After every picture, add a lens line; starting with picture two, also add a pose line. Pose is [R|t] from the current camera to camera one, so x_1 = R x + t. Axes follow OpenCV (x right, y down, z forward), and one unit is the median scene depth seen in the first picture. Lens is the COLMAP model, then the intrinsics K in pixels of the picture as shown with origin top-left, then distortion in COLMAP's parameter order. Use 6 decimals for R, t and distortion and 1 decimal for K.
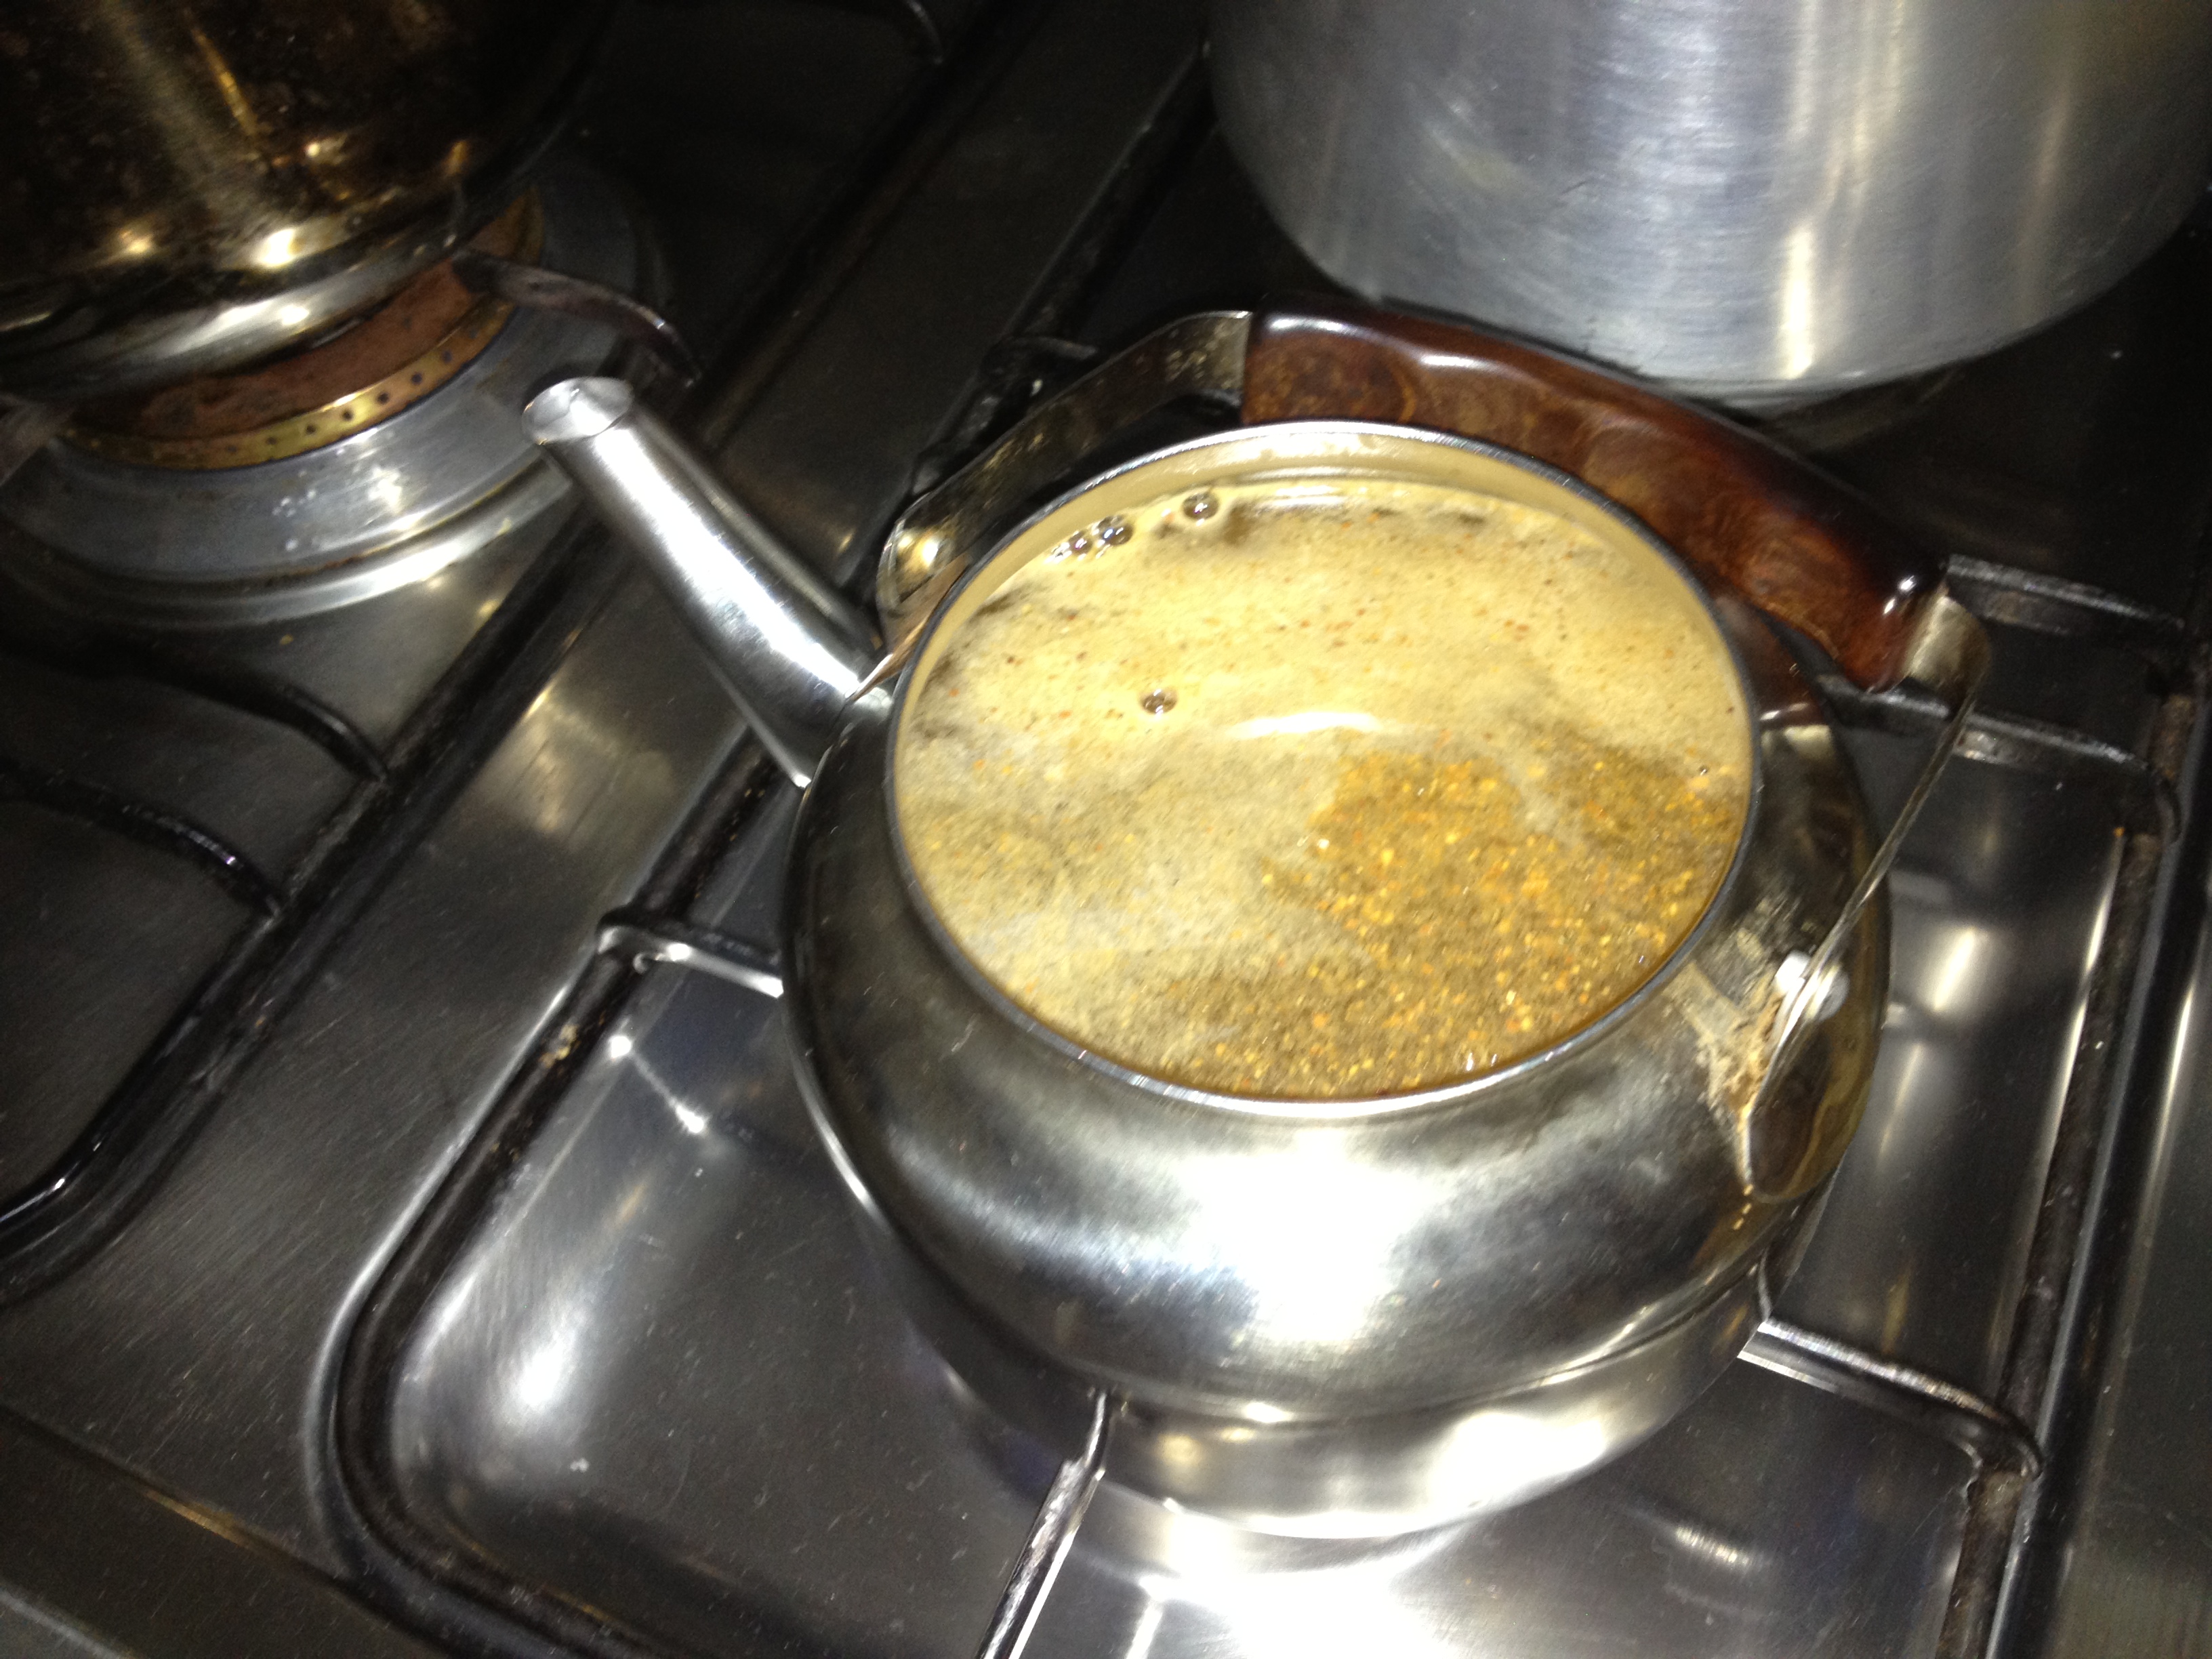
lens RADIAL K [[2250.8, 0, 1106.0], [0, 2250.8, 829.5], [0, 0, 1]] dist [0.306055, -0.837994]
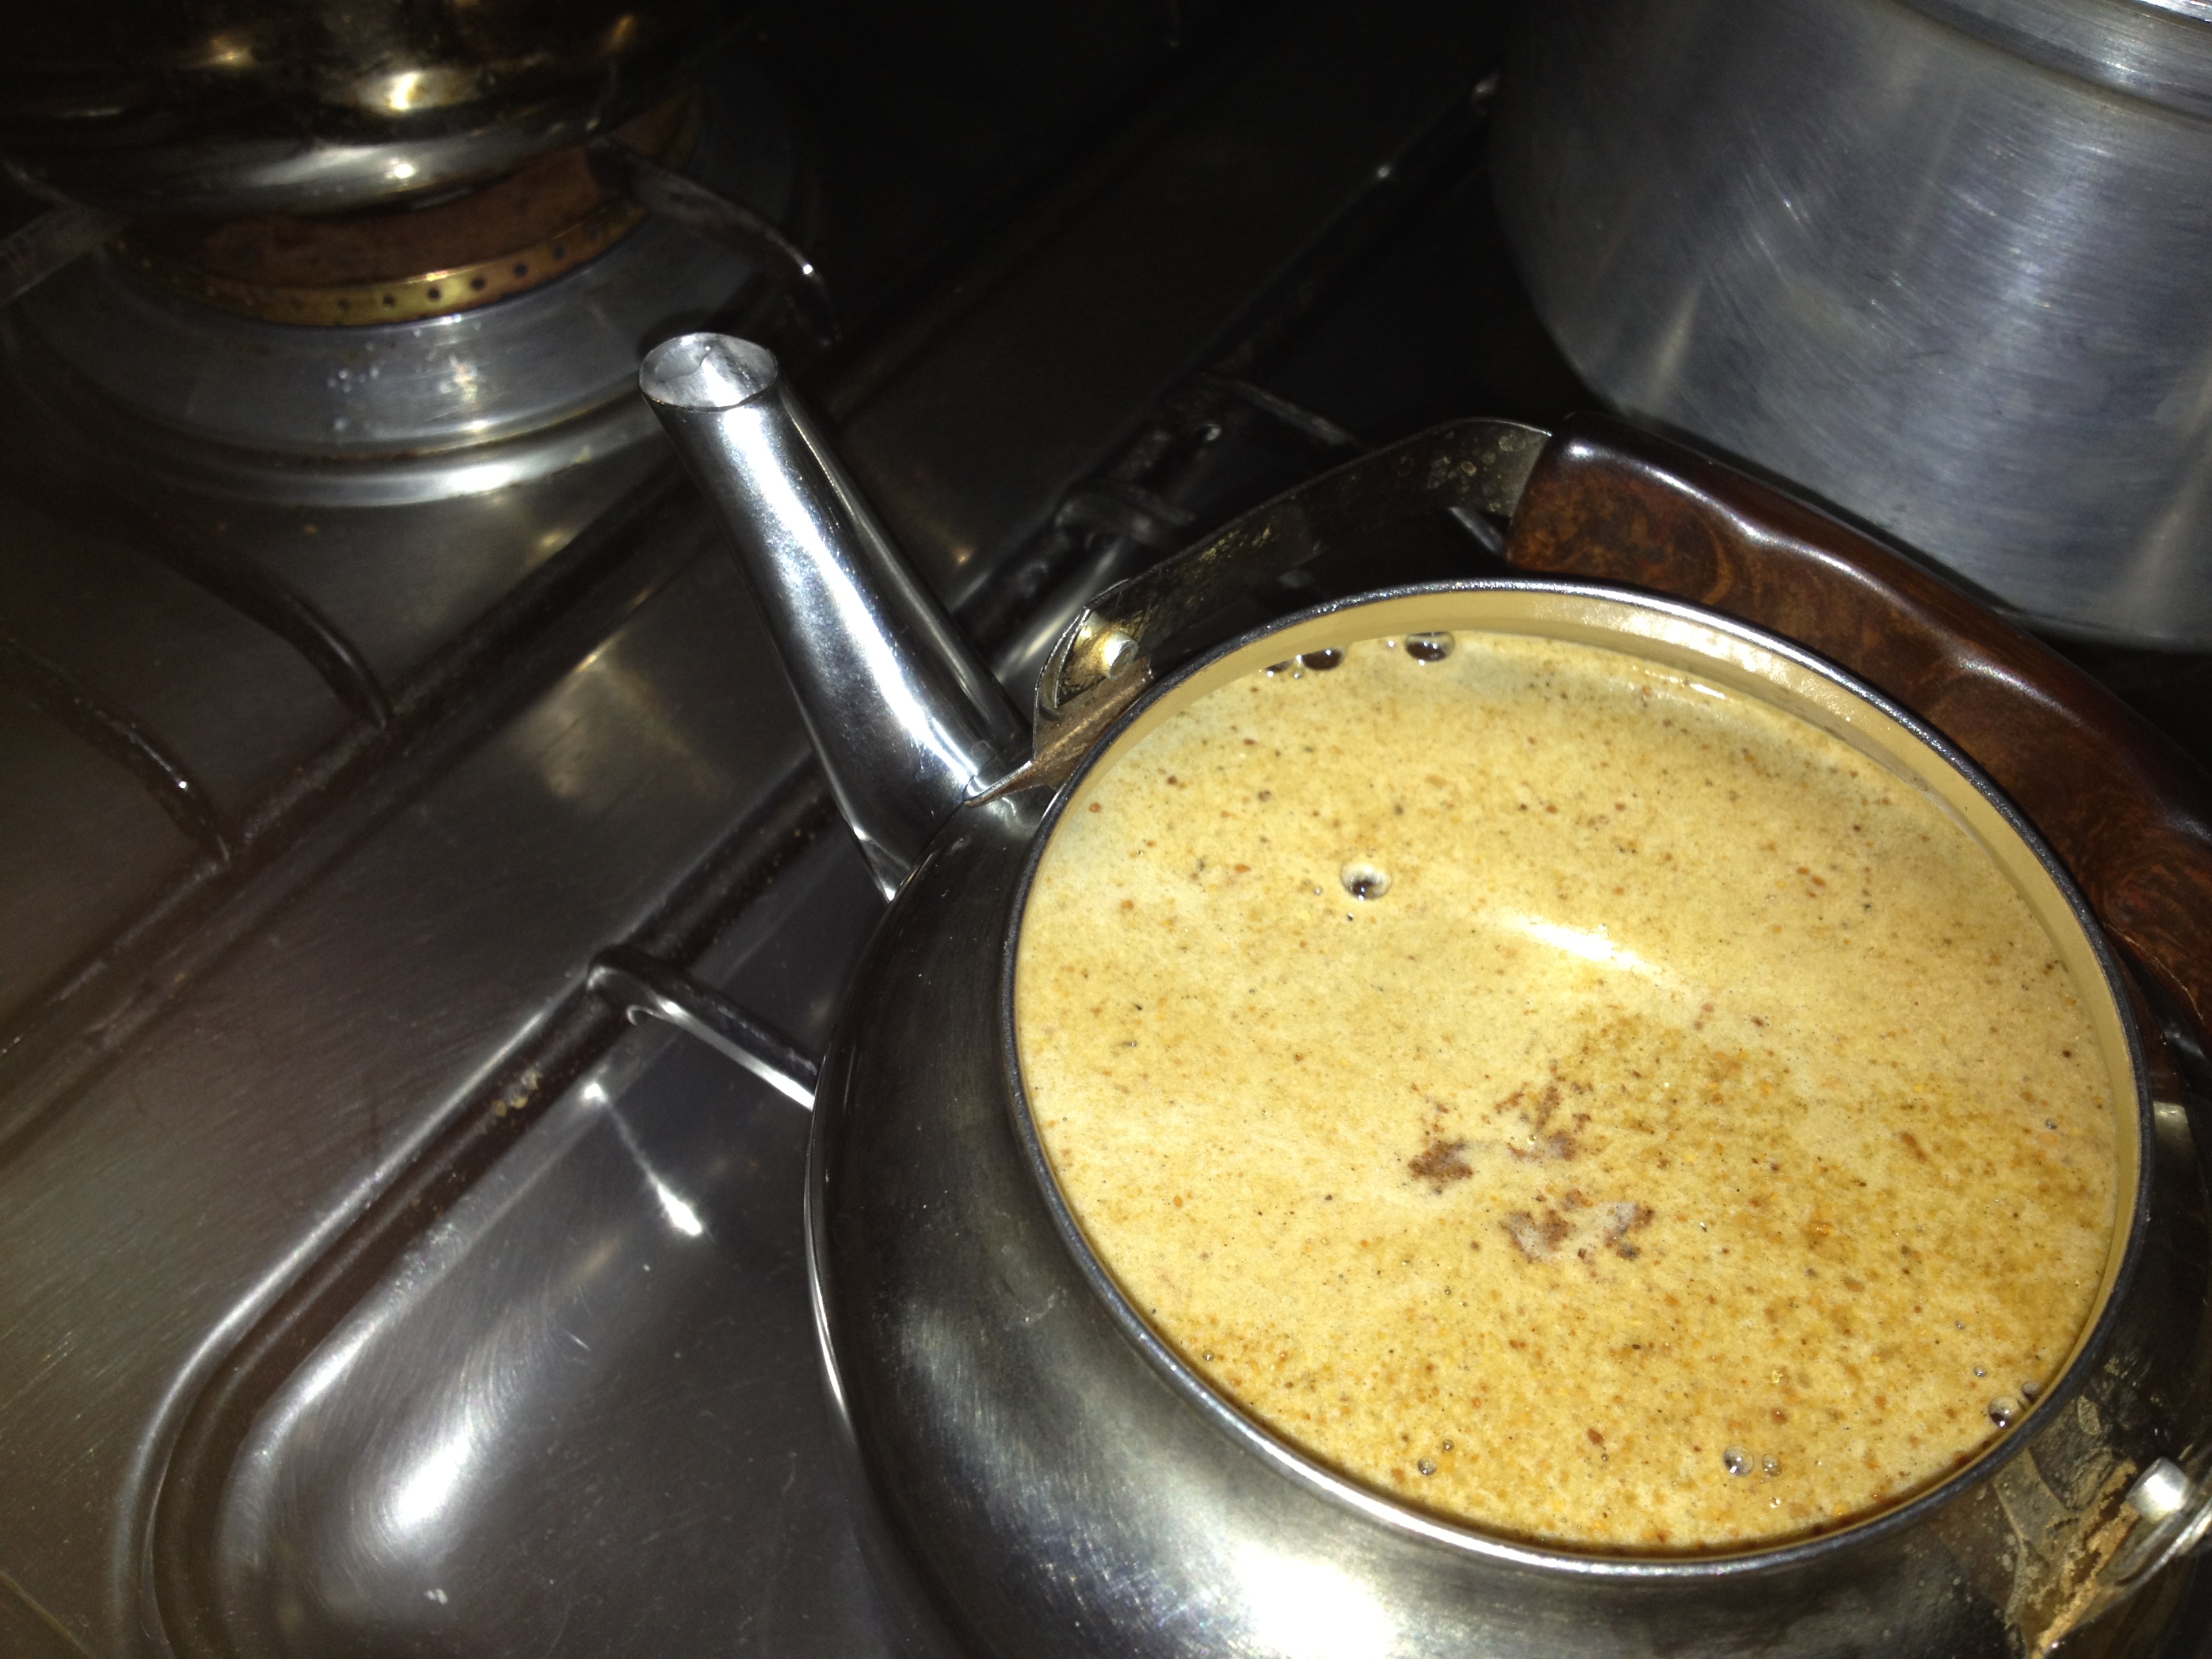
lens RADIAL K [[2213.0, 0, 1121.2], [0, 2213.0, 826.9], [0, 0, 1]] dist [0.253985, -0.663502]
pose [[0.977312, 0.211272, 0.014980, -0.050670], [-0.211336, 0.977409, 0.002814, -0.045205], [-0.014047, -0.005916, 0.999884, 0.157827]]
